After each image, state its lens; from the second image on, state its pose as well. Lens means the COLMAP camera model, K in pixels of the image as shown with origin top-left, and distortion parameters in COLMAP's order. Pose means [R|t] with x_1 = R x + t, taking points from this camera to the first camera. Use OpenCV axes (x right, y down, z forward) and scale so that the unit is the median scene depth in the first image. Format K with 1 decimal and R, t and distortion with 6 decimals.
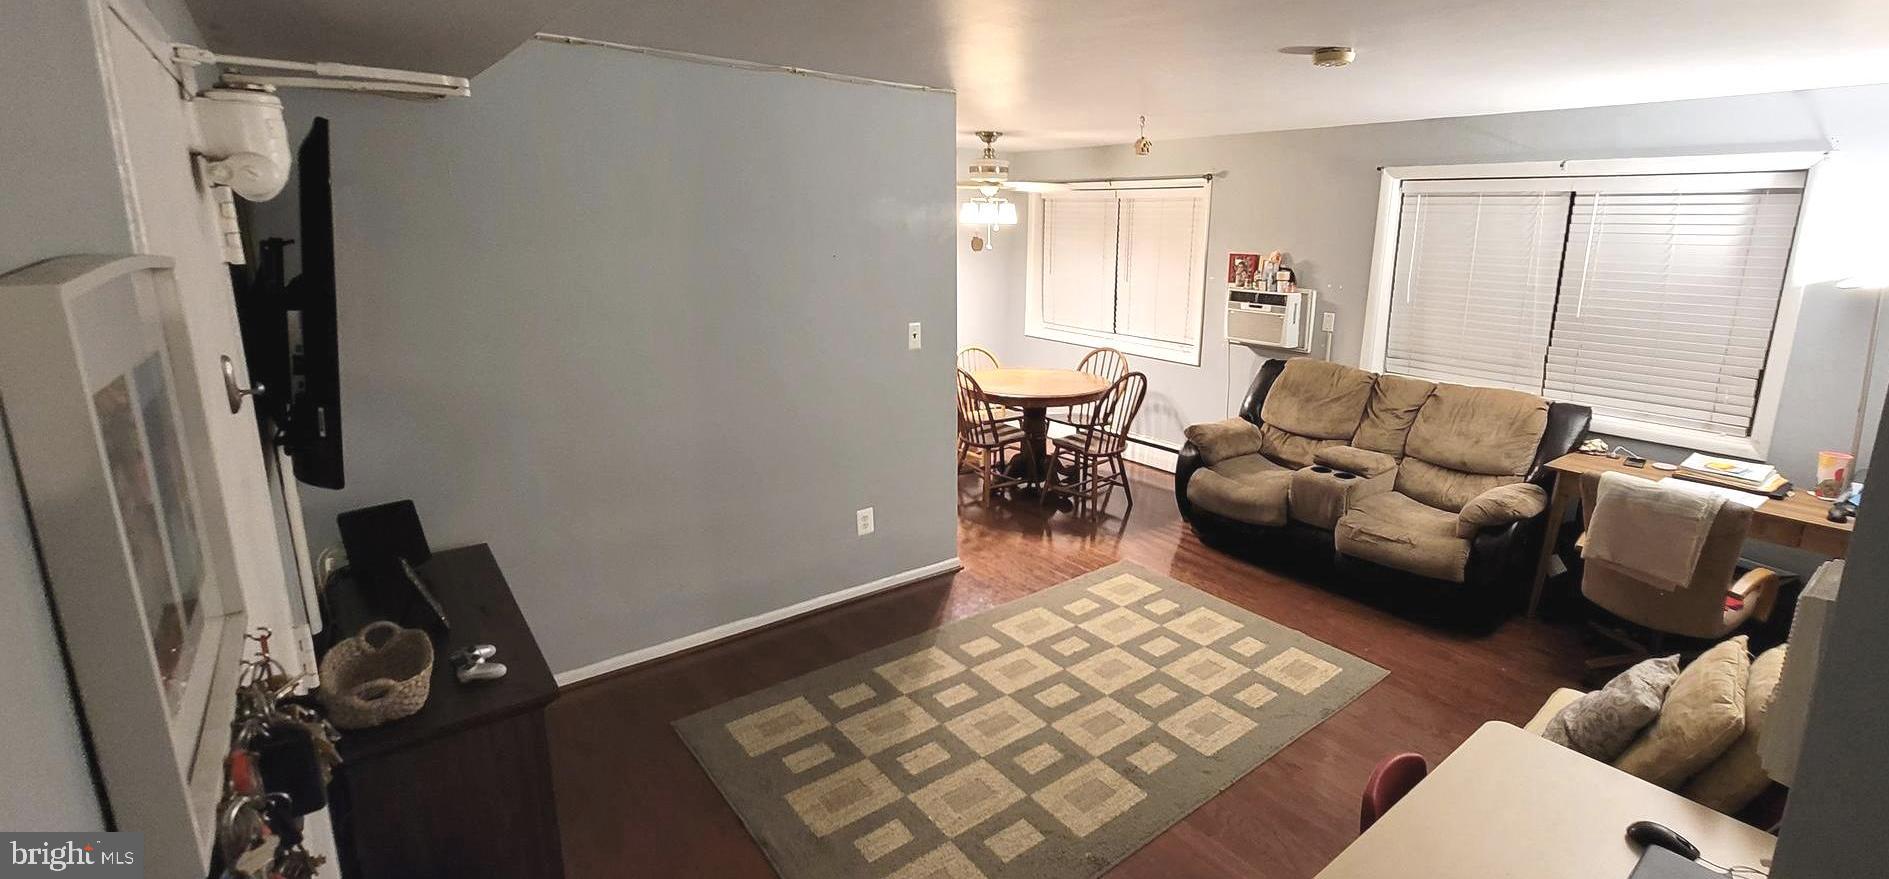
lens RADIAL K [[821.7, 0, 1006.5], [0, 821.7, 406.7], [0, 0, 1]] dist [-0.018764, -0.000211]
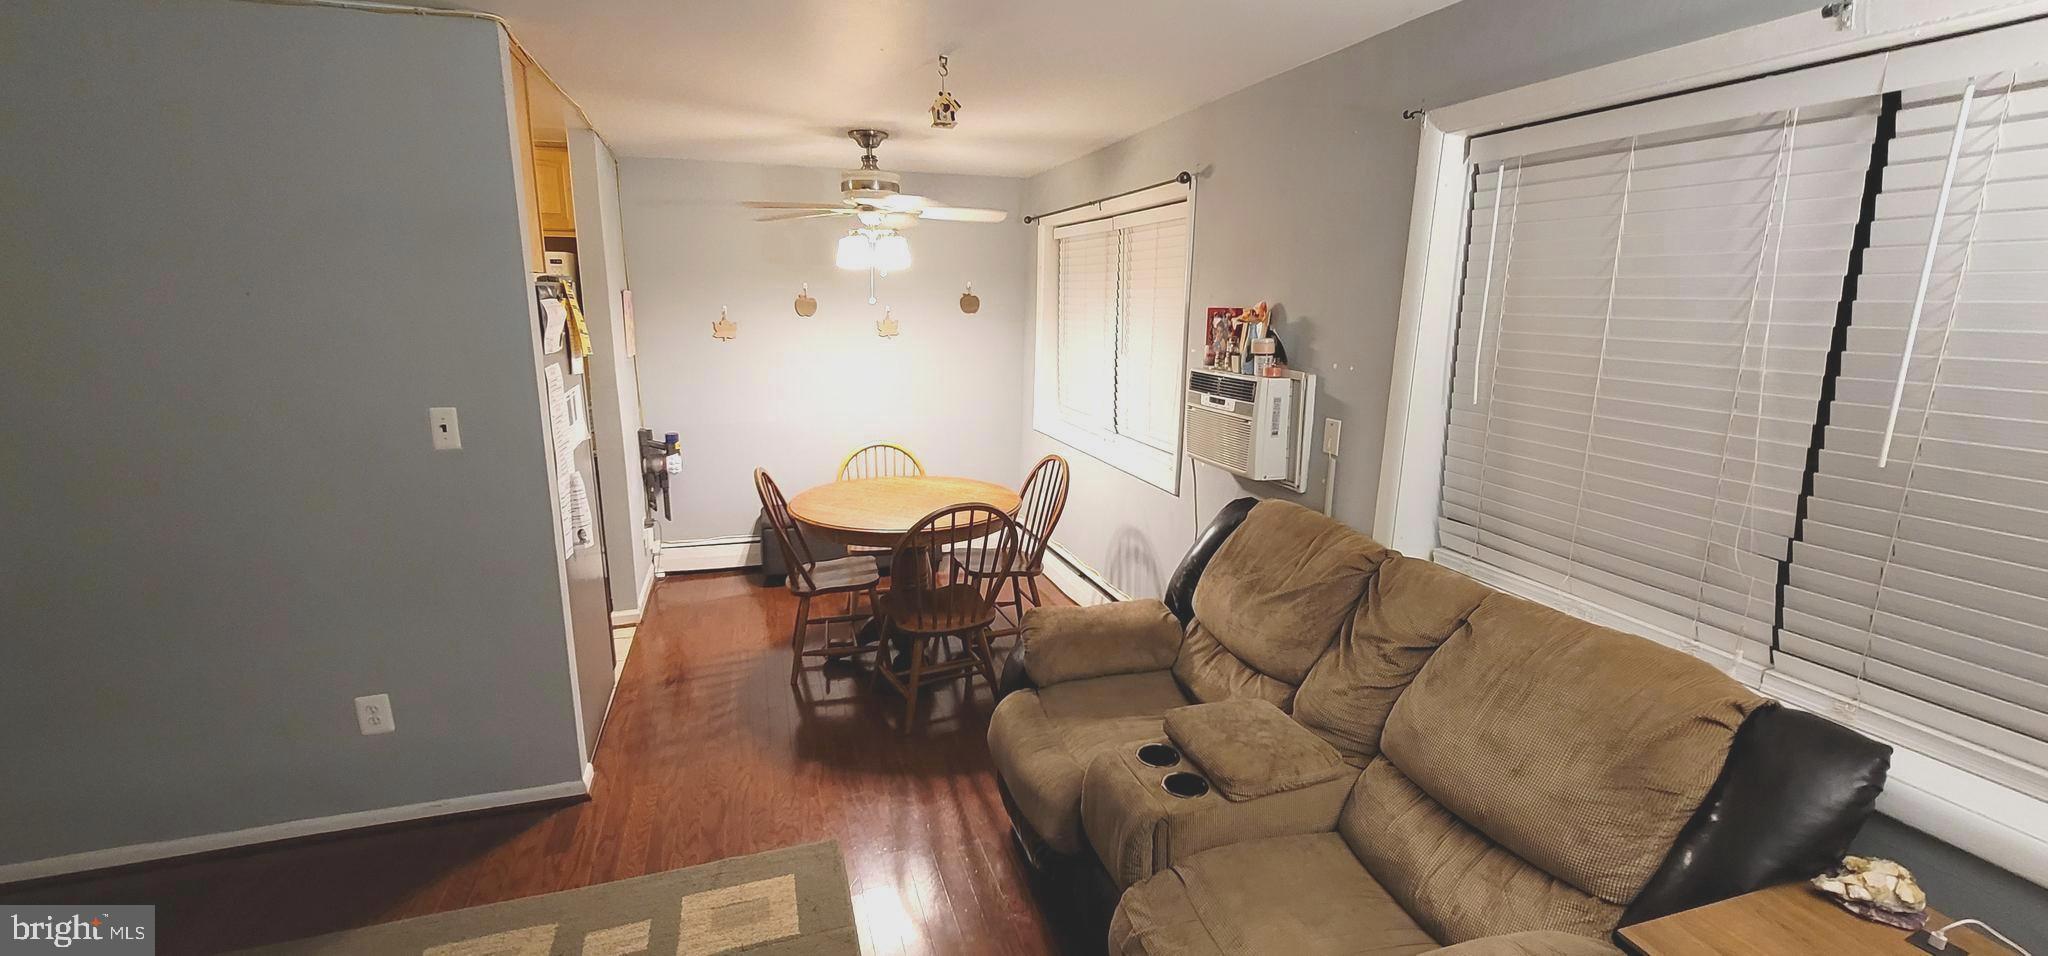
lens RADIAL K [[829.4, 0, 1020.5], [0, 829.4, 479.3], [0, 0, 1]] dist [-0.003811, 0.000280]
pose [[0.931572, 0.071472, -0.356463, 0.460750], [-0.074744, 0.997192, 0.004608, -0.074867], [0.355792, 0.022351, 0.934298, 0.517375]]
